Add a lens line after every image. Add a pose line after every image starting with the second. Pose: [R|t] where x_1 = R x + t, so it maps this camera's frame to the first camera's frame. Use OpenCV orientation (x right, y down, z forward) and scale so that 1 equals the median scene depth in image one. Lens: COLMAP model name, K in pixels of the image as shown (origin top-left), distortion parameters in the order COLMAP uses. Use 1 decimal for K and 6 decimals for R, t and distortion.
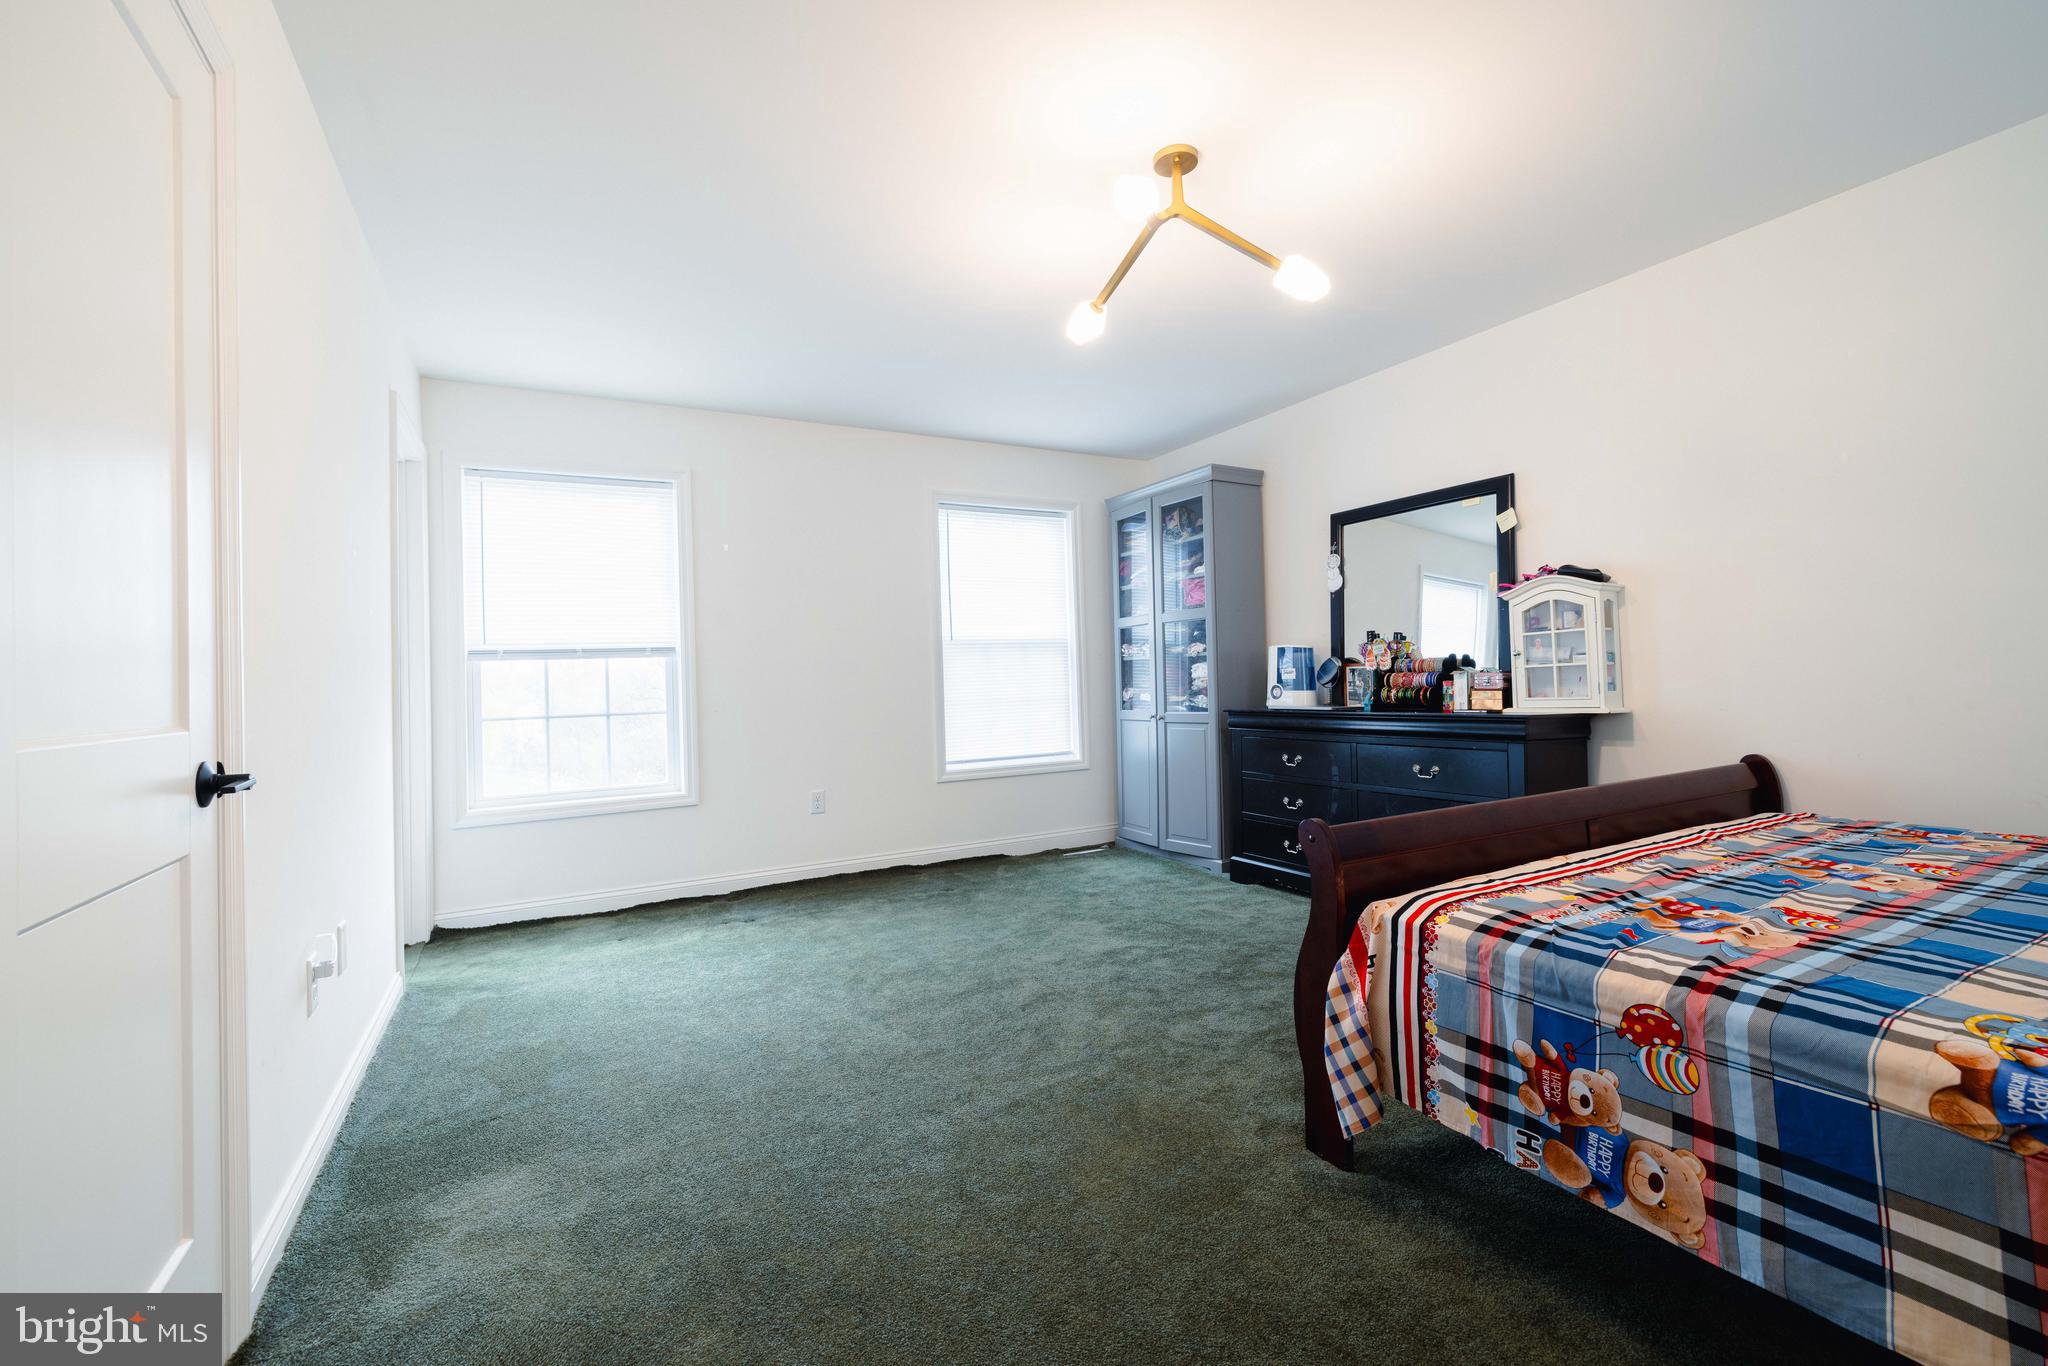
lens RADIAL K [[889.3, 0, 1010.2], [0, 889.3, 682.5], [0, 0, 1]] dist [0.000331, 0.000413]
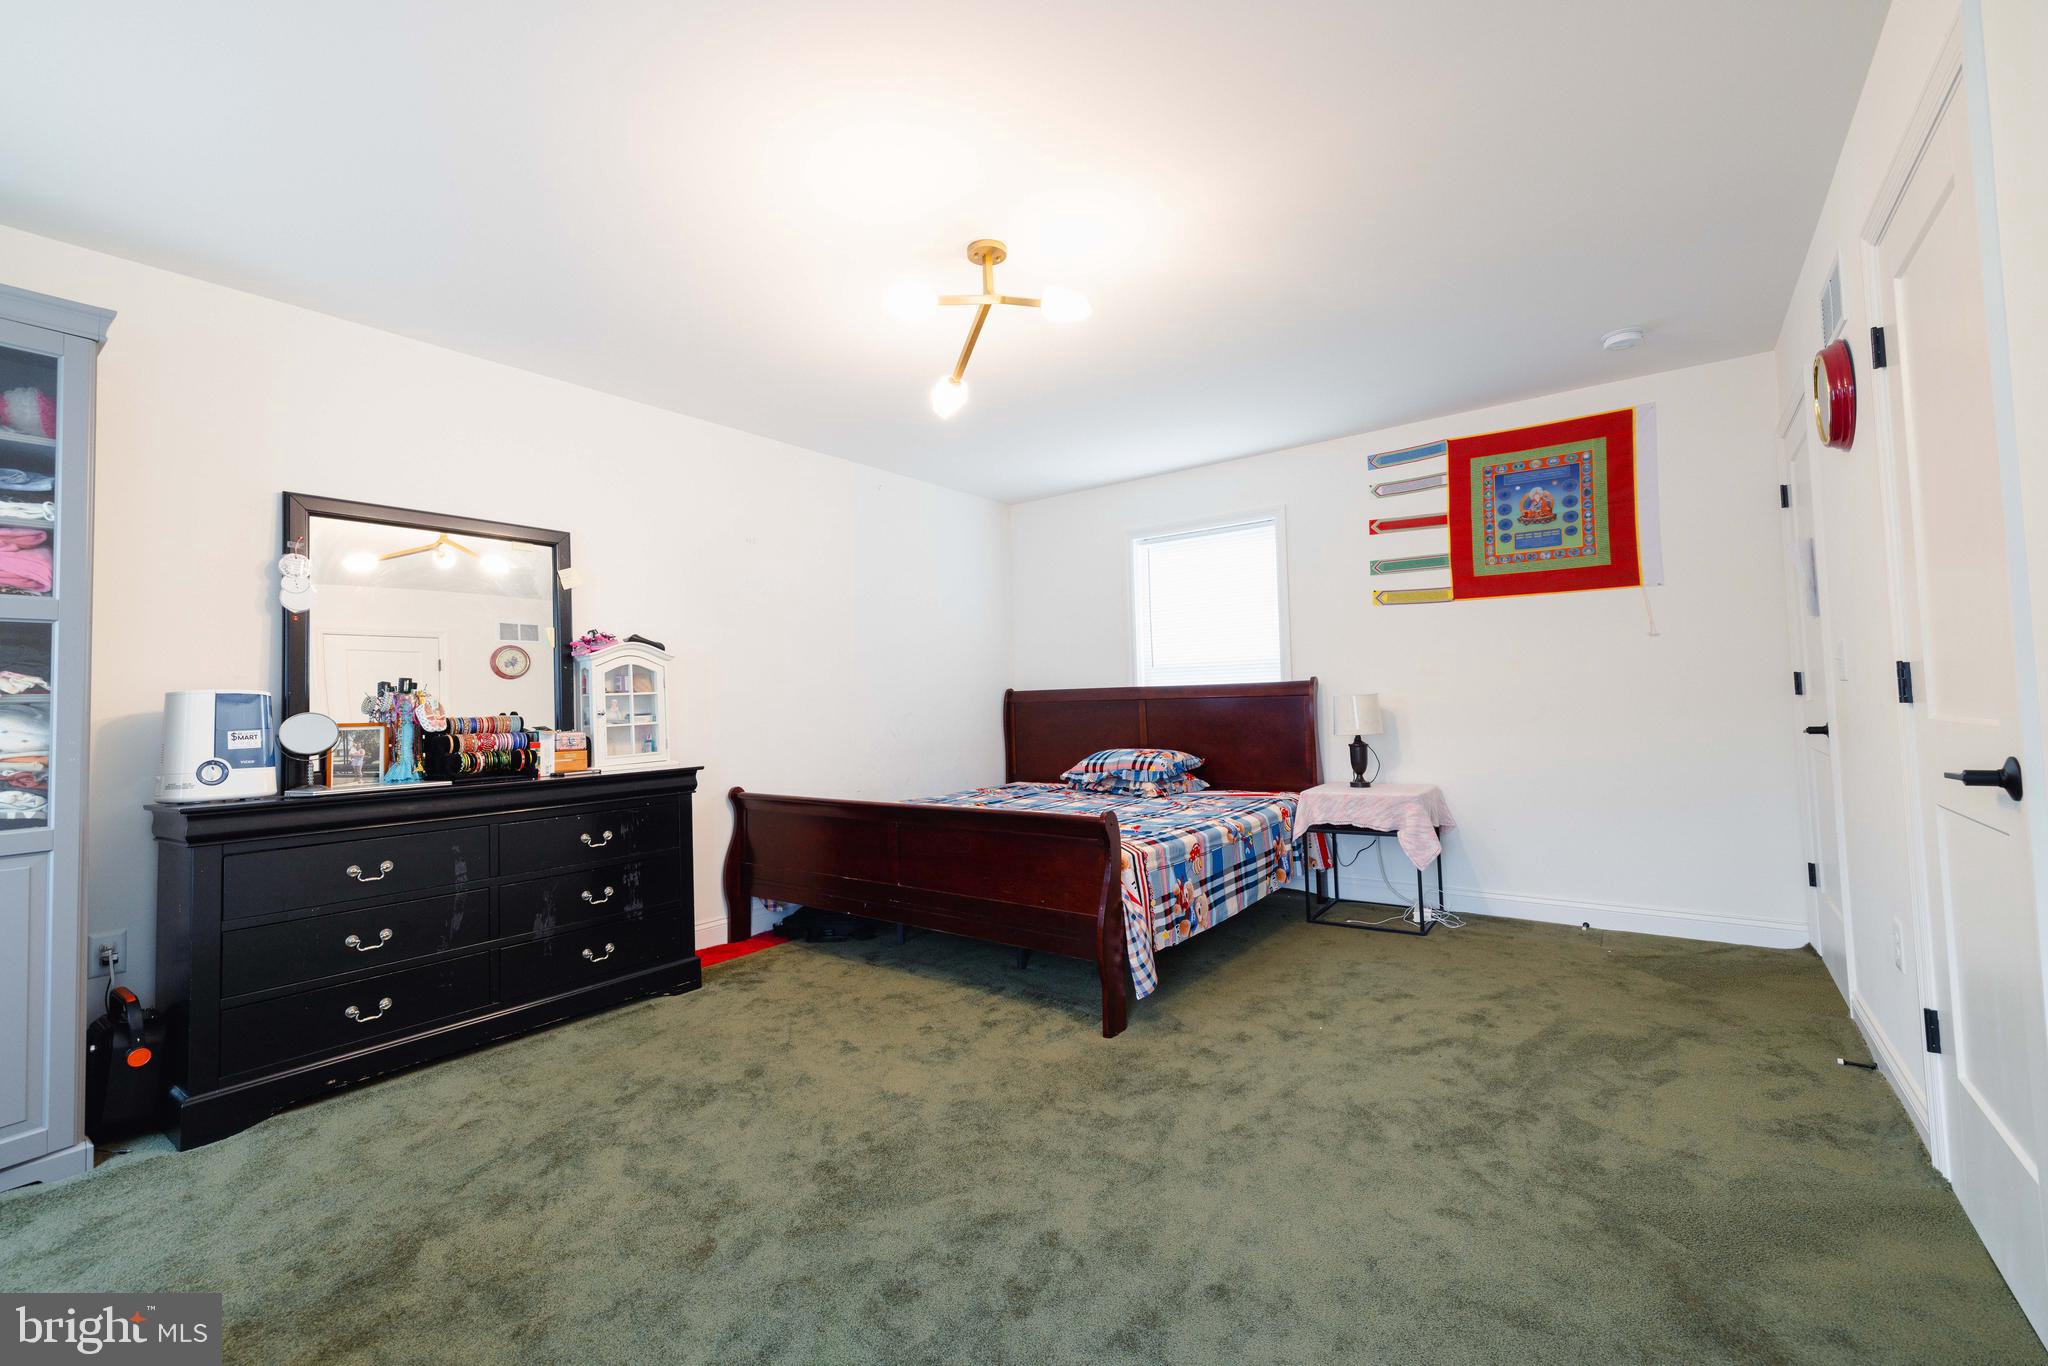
lens RADIAL K [[889.3, 0, 1006.8], [0, 889.3, 675.6], [0, 0, 1]] dist [0.000331, 0.000413]
pose [[-0.431642, 0.073095, 0.899079, -0.565866], [0.040578, 0.997276, -0.061598, 0.006031], [-0.901132, 0.009894, -0.433432, 1.056563]]
